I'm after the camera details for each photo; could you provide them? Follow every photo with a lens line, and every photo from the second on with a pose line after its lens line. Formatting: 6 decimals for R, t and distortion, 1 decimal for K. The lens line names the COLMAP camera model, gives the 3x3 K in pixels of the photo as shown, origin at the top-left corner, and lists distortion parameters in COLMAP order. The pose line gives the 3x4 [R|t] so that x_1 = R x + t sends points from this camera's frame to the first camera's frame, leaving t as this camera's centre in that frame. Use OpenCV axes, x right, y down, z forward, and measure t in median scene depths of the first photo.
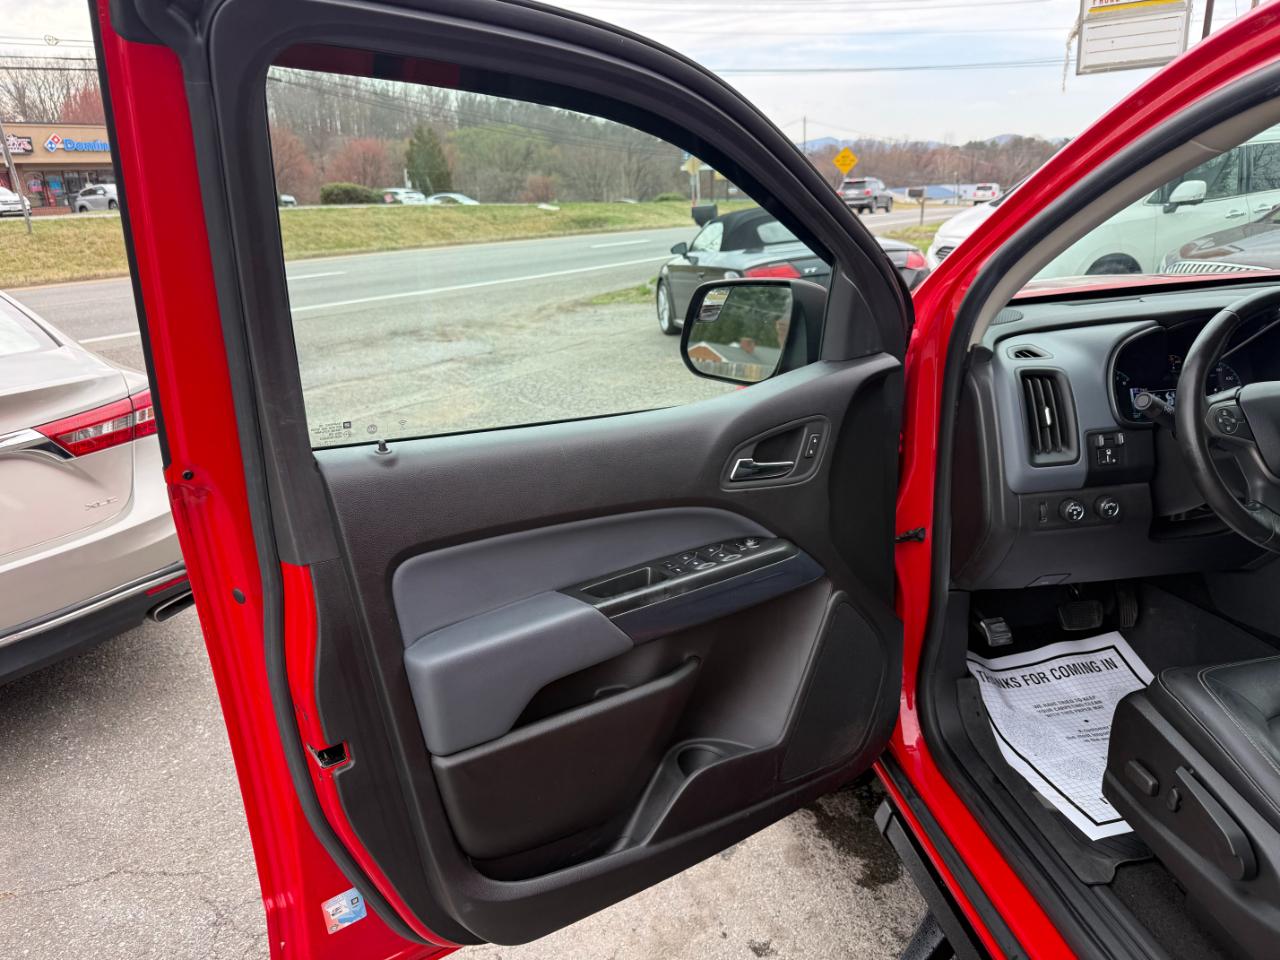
lens RADIAL K [[917.8, 0, 635.6], [0, 917.8, 483.3], [0, 0, 1]] dist [0.007758, -0.009242]
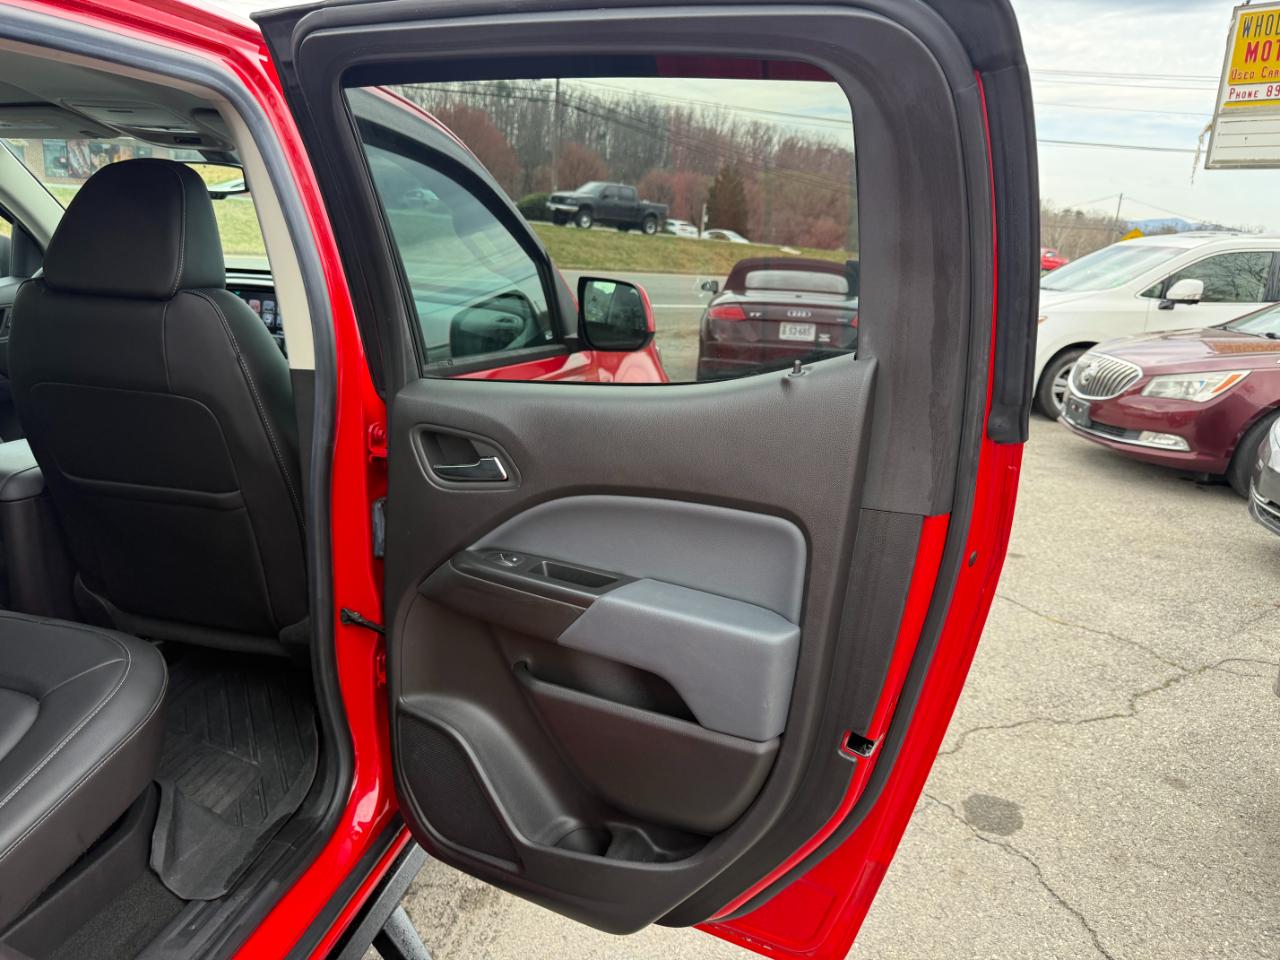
lens RADIAL K [[910.6, 0, 640.0], [0, 910.6, 480.0], [0, 0, 1]] dist [0.049097, -0.058625]
pose [[0.942294, 0.188353, -0.276775, 0.099030], [-0.200557, 0.979548, -0.016195, 0.002019], [0.268064, 0.070770, 0.960798, -0.020081]]
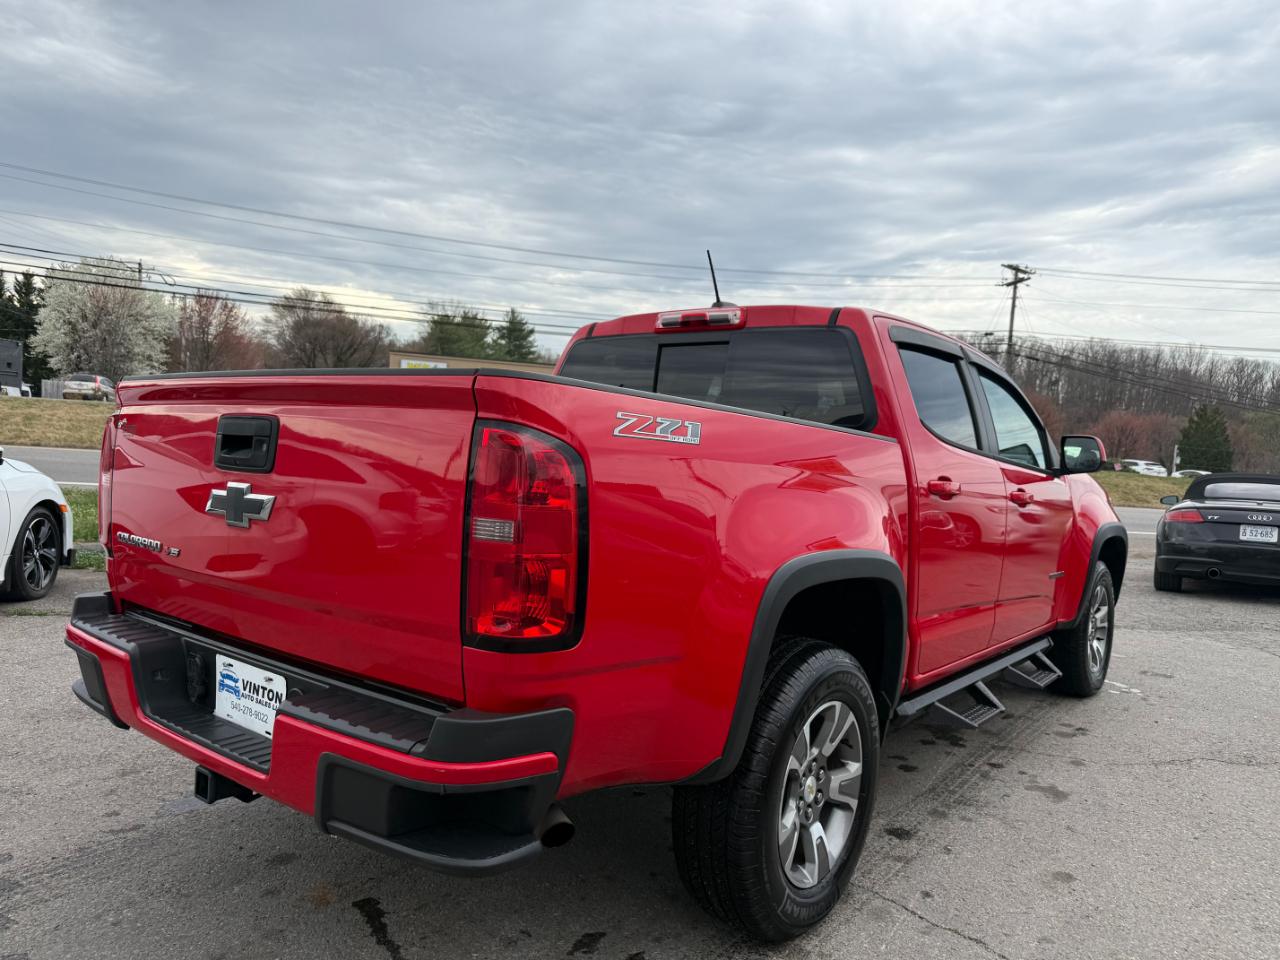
lens RADIAL K [[911.5, 0, 641.9], [0, 911.5, 484.1], [0, 0, 1]] dist [0.043754, -0.051934]
pose [[0.703572, 0.112972, -0.701586, 0.127411], [-0.299769, 0.942323, -0.148881, 0.035399], [0.644302, 0.315063, 0.696858, -0.092261]]
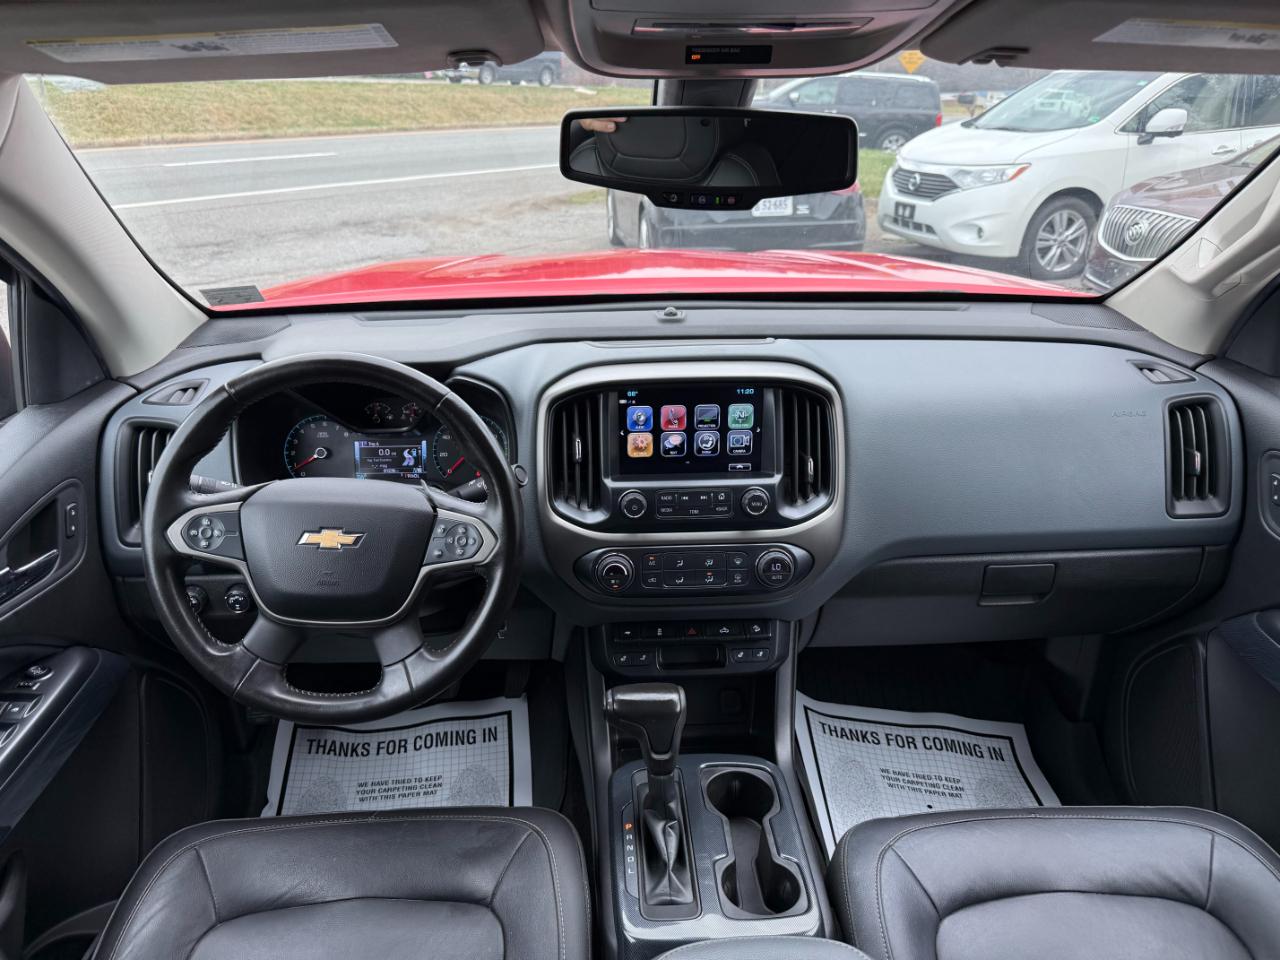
lens RADIAL K [[917.7, 0, 640.0], [0, 917.7, 480.0], [0, 0, 1]] dist [-0.043366, 0.045009]
pose [[0.996212, 0.072541, -0.047948, 0.047335], [-0.066770, 0.991393, 0.112613, -0.010124], [0.055704, -0.108985, 0.992481, 0.013060]]
